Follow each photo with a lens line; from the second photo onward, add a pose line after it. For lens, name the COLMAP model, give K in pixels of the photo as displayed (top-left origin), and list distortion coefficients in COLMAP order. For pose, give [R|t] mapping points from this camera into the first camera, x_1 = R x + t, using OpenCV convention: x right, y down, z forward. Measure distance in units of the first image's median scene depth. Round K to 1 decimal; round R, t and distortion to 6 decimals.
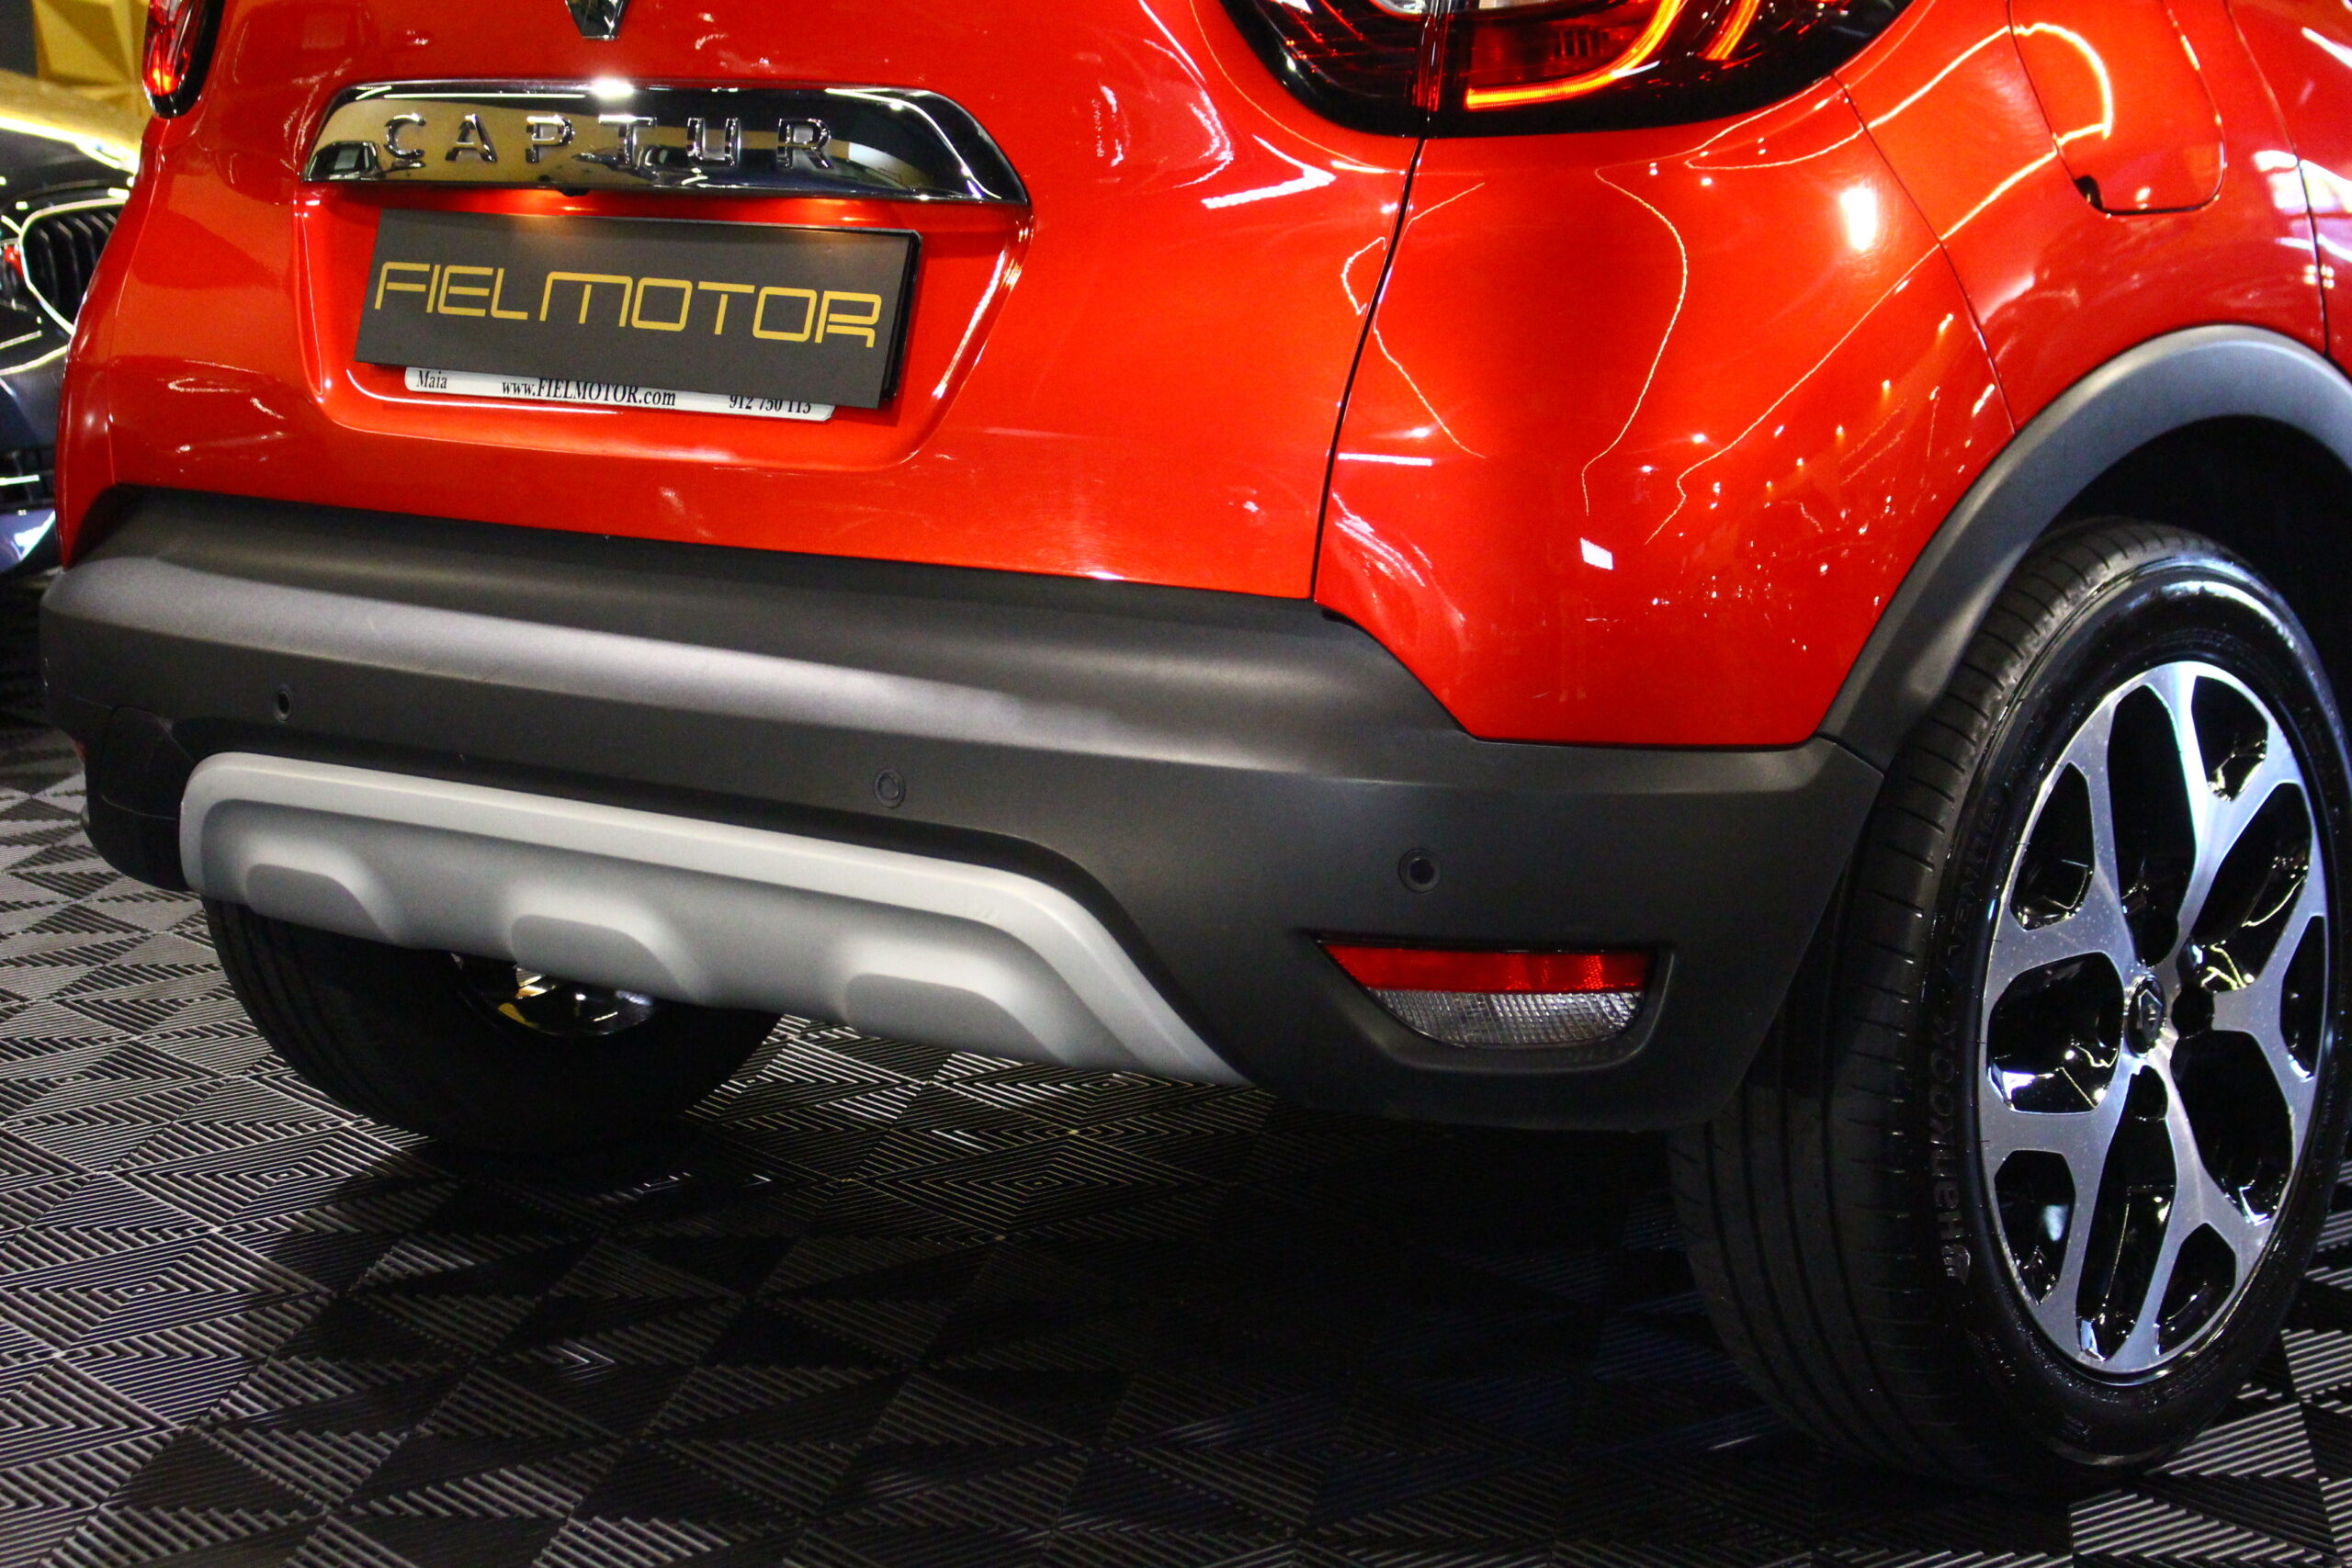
lens RADIAL K [[4687.5, 0, 1176.0], [0, 4687.5, 784.0], [0, 0, 1]] dist [0.067706, 0.124180]
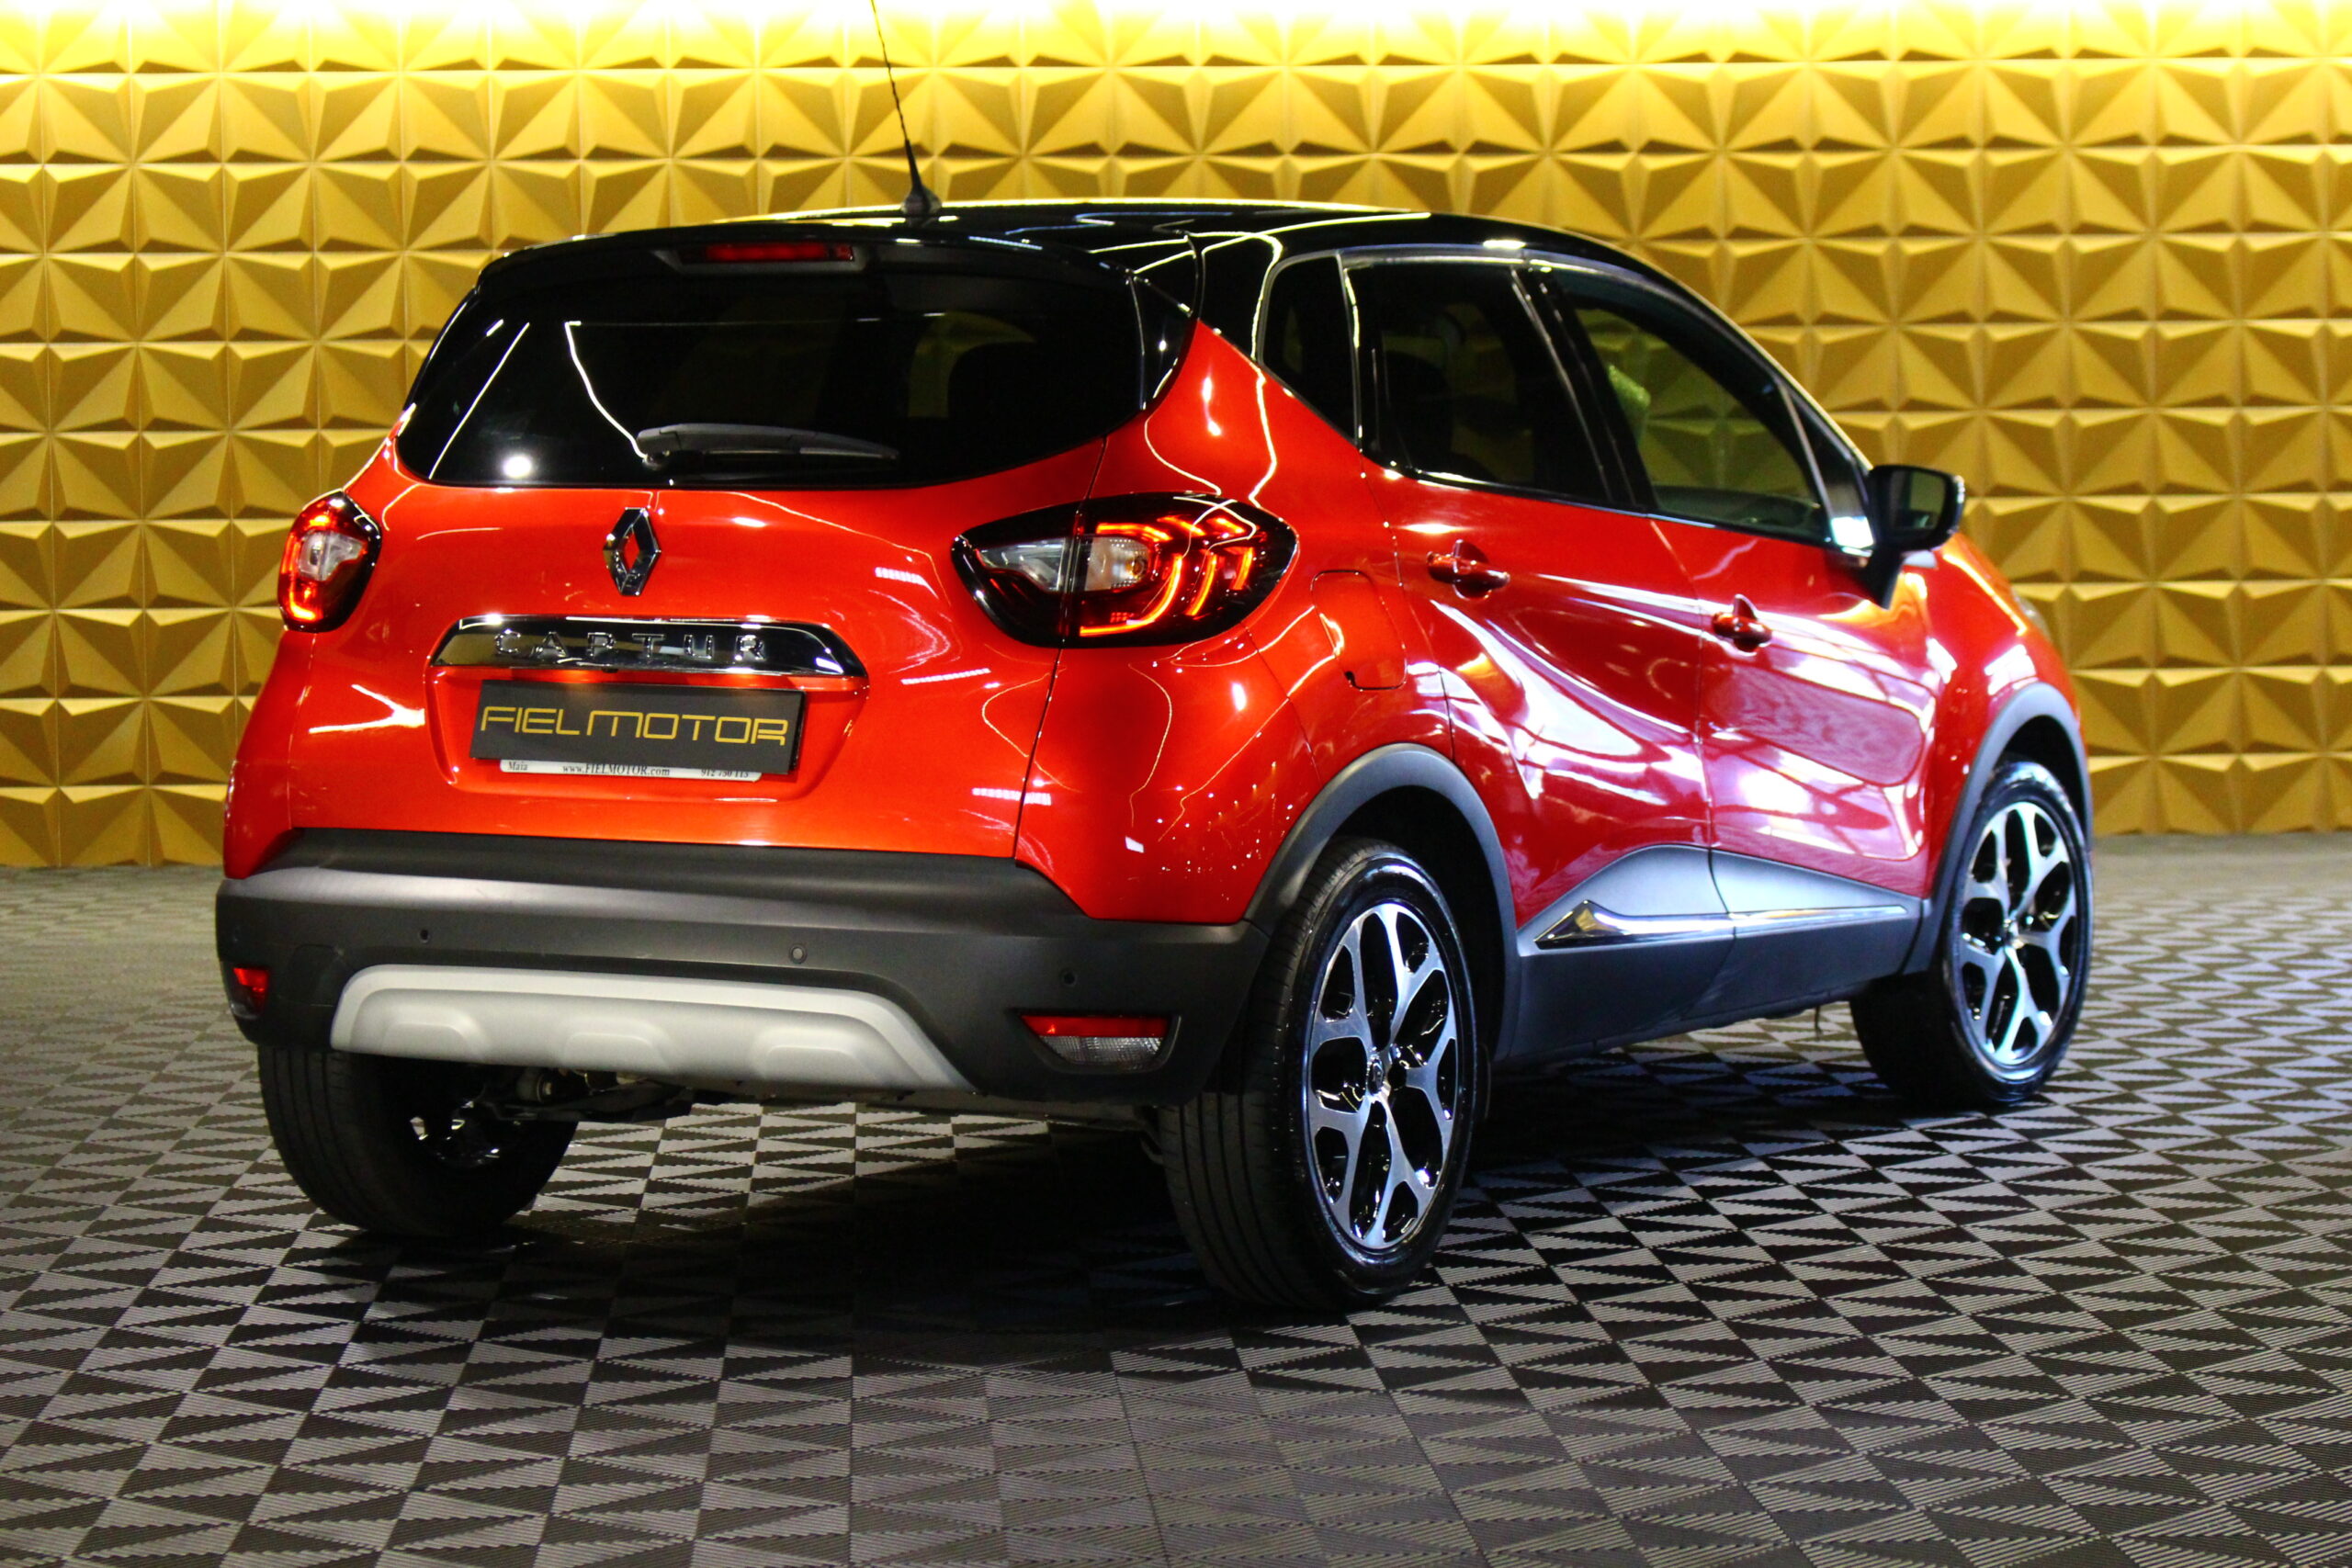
lens RADIAL K [[5472.7, 0, 1176.0], [0, 5472.7, 784.0], [0, 0, 1]] dist [0.013131, 0.157949]
pose [[0.978192, 0.008485, 0.207530, -0.383278], [0.015821, 0.993219, -0.115181, 0.199039], [-0.207100, 0.115952, 0.971424, -1.343291]]
